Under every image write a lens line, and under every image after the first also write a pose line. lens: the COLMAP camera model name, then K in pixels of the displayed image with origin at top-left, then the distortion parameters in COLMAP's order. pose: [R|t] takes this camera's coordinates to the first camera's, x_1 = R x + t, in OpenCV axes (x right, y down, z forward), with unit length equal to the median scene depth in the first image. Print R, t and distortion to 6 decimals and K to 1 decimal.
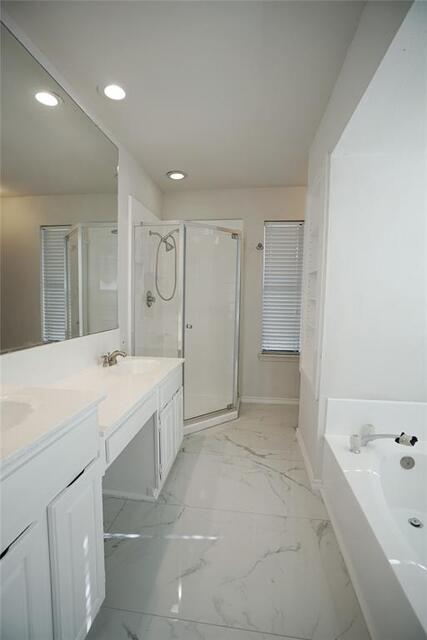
lens RADIAL K [[292.1, 0, 213.5], [0, 292.1, 320.0], [0, 0, 1]] dist [-0.054308, 0.017292]
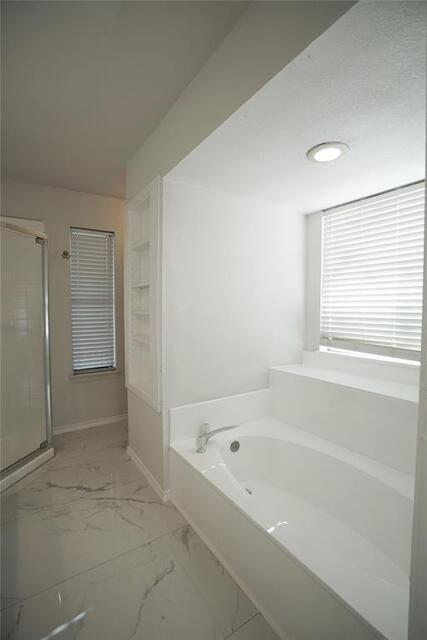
lens RADIAL K [[292.1, 0, 213.5], [0, 292.1, 320.0], [0, 0, 1]] dist [-0.054308, 0.017292]
pose [[0.753441, -0.044605, 0.656001, -0.119188], [0.067161, 0.997699, -0.009298, -0.020692], [-0.654077, 0.051063, 0.754703, 0.069971]]
